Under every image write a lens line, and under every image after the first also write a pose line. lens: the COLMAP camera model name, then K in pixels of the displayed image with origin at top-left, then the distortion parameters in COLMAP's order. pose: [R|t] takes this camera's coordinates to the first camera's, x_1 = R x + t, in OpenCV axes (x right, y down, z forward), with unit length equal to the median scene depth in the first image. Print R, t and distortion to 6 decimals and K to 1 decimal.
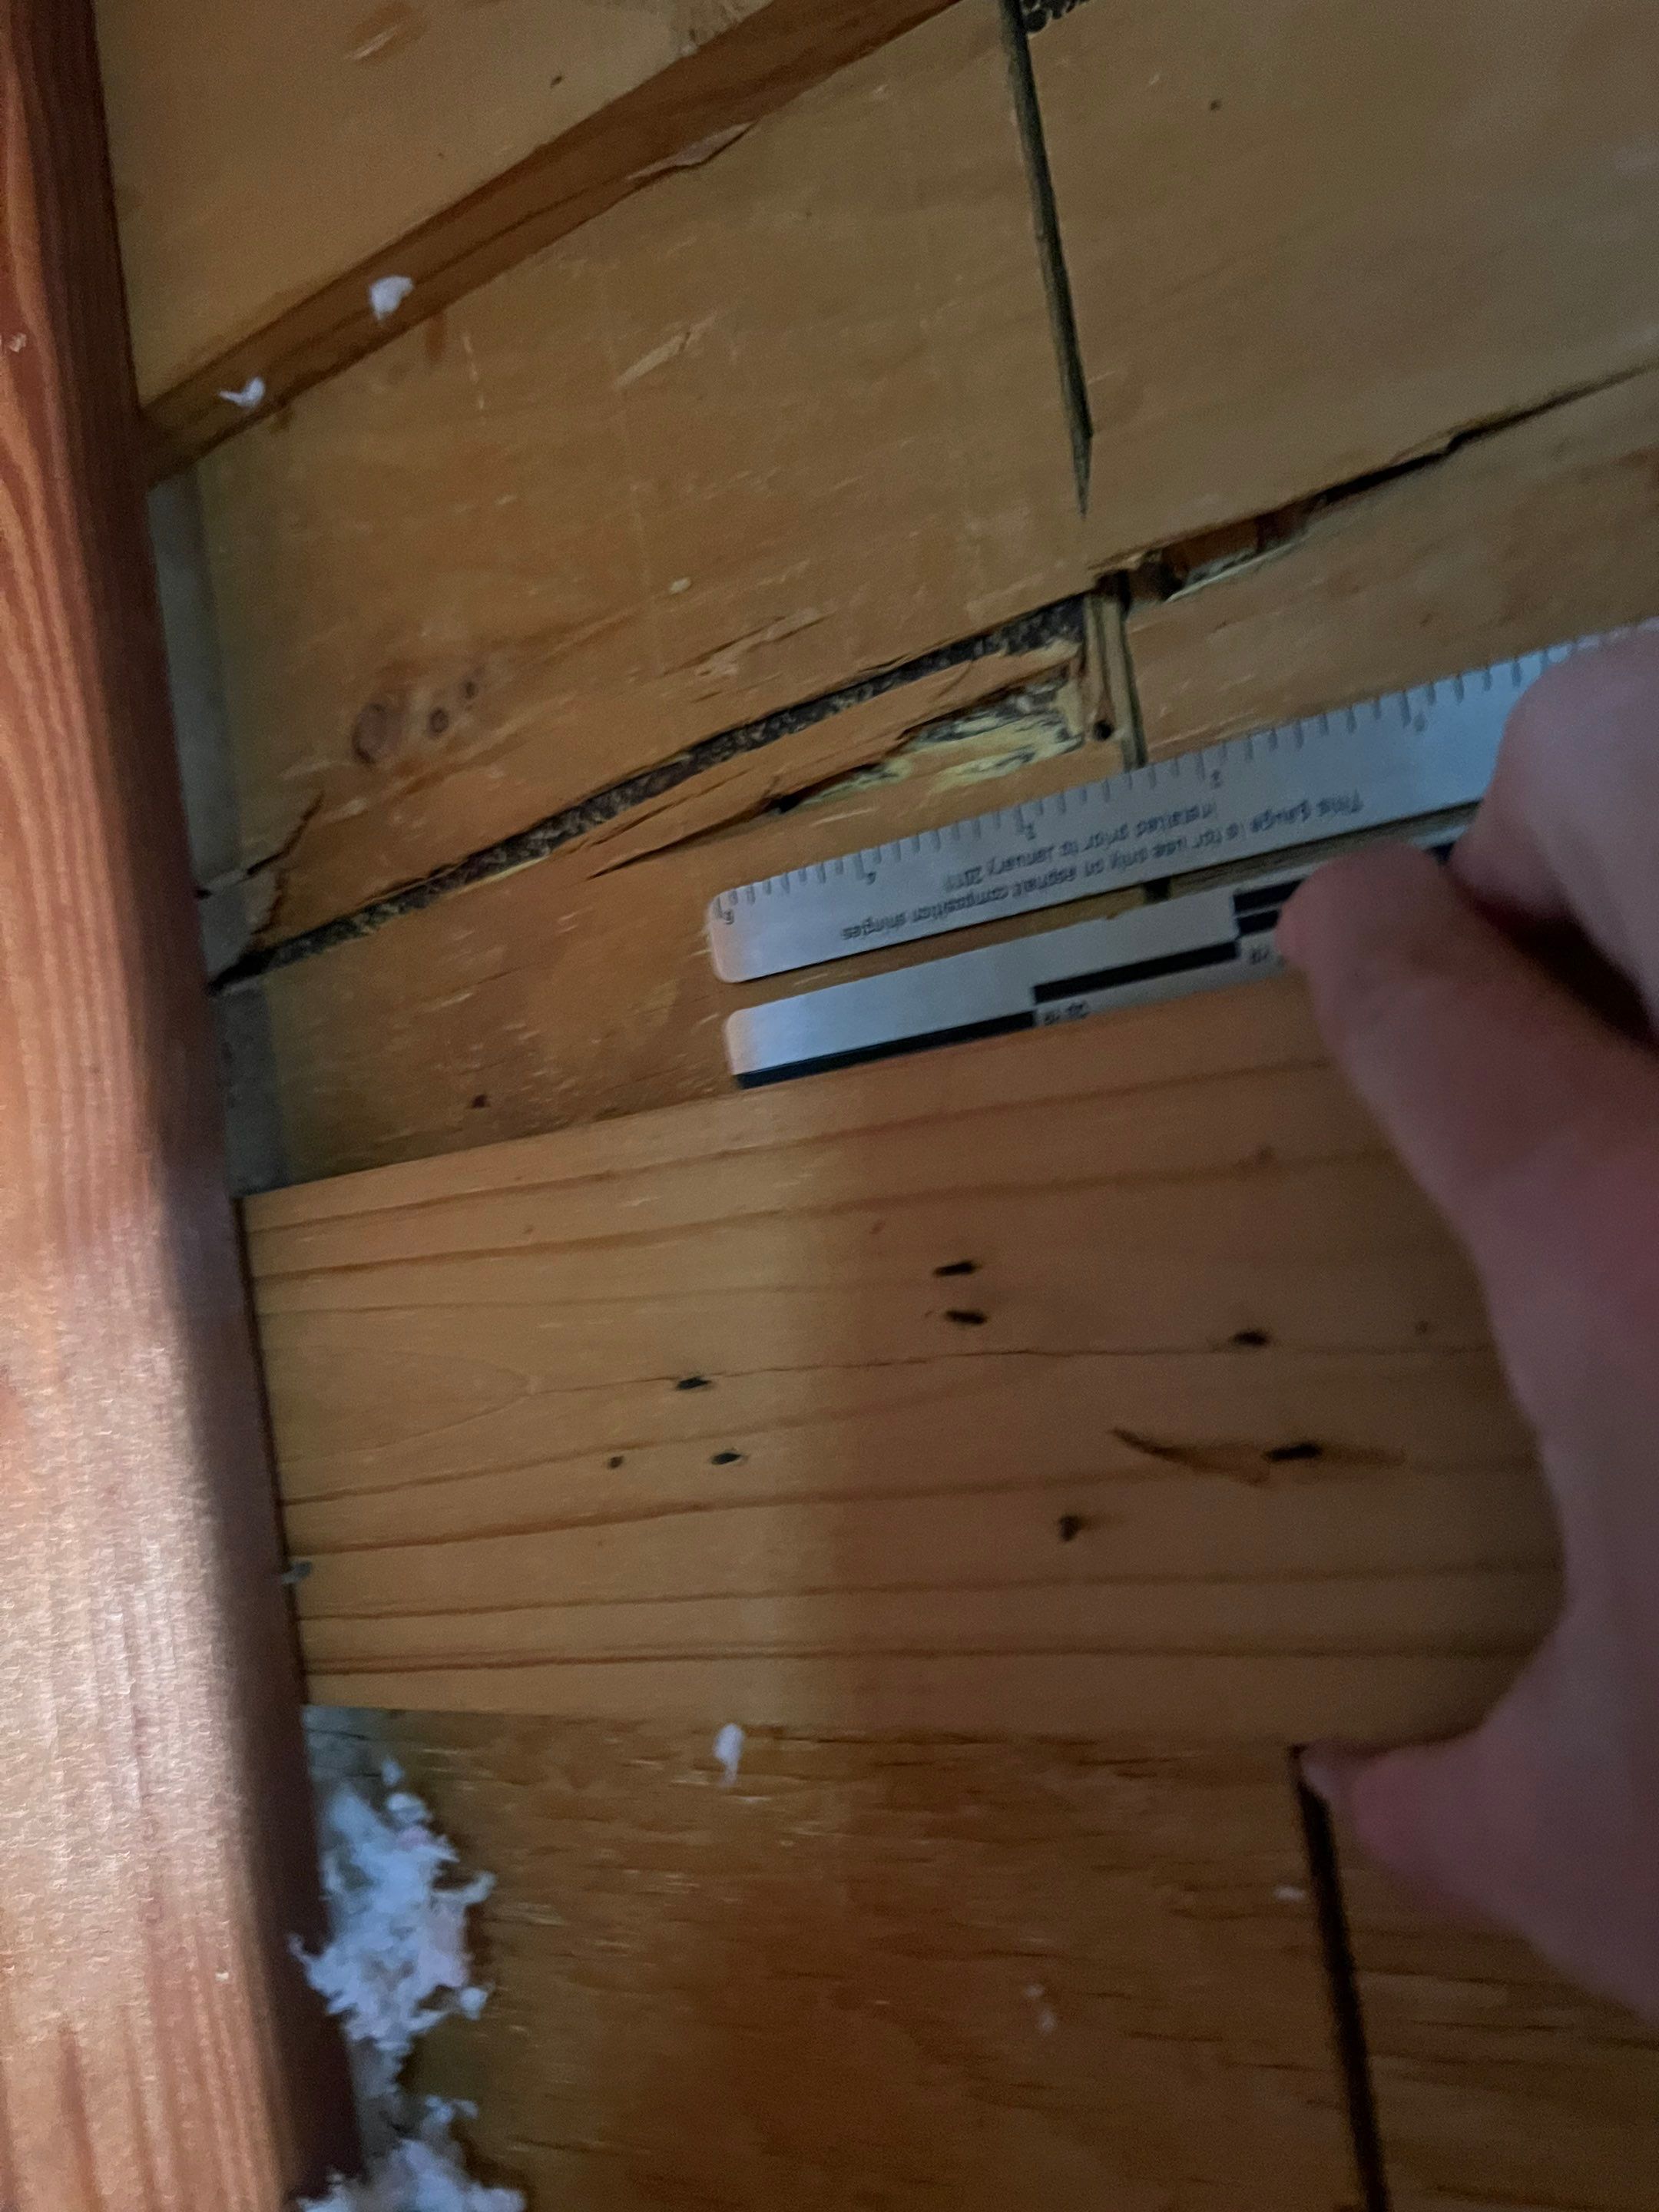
lens RADIAL K [[1726.2, 0, 829.5], [0, 1726.2, 1106.0], [0, 0, 1]] dist [-0.001503, -0.006544]
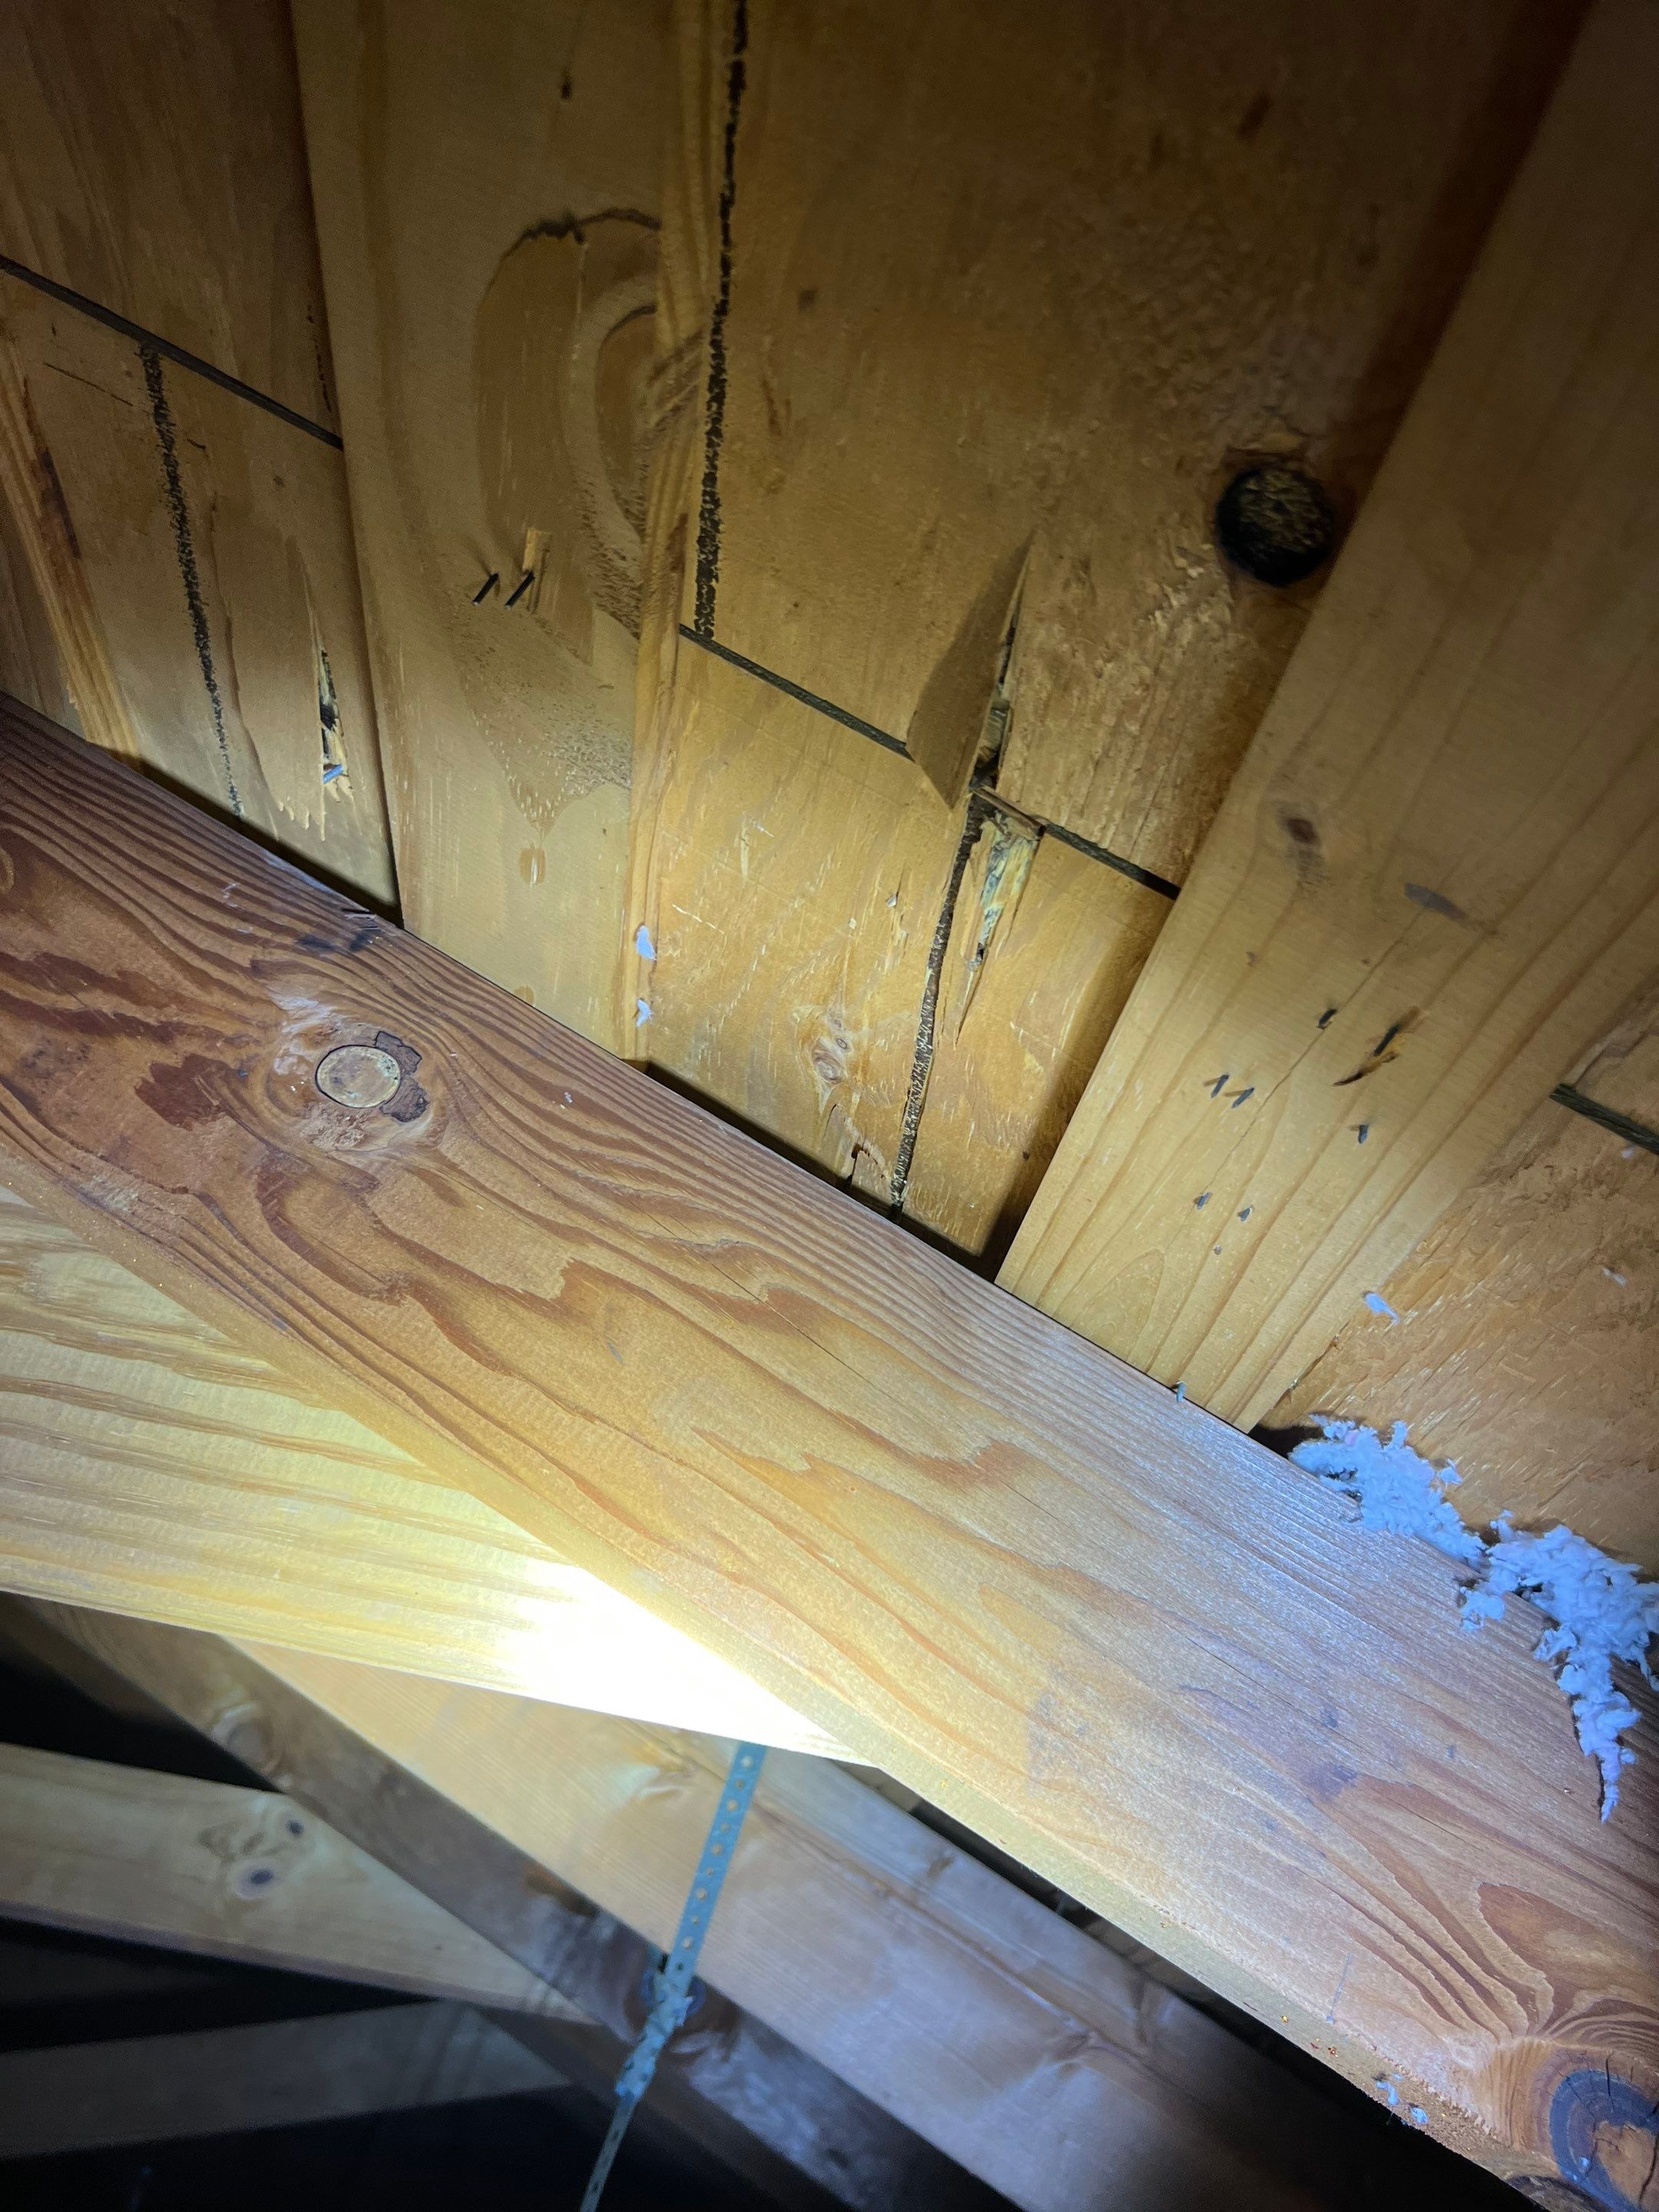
lens RADIAL K [[1726.2, 0, 829.5], [0, 1726.2, 1106.0], [0, 0, 1]] dist [-0.001503, -0.006544]
pose [[0.521331, -0.736435, -0.431134, 0.506977], [0.796926, 0.600821, -0.062635, -0.088086], [0.305161, -0.310928, 0.900111, -0.648445]]
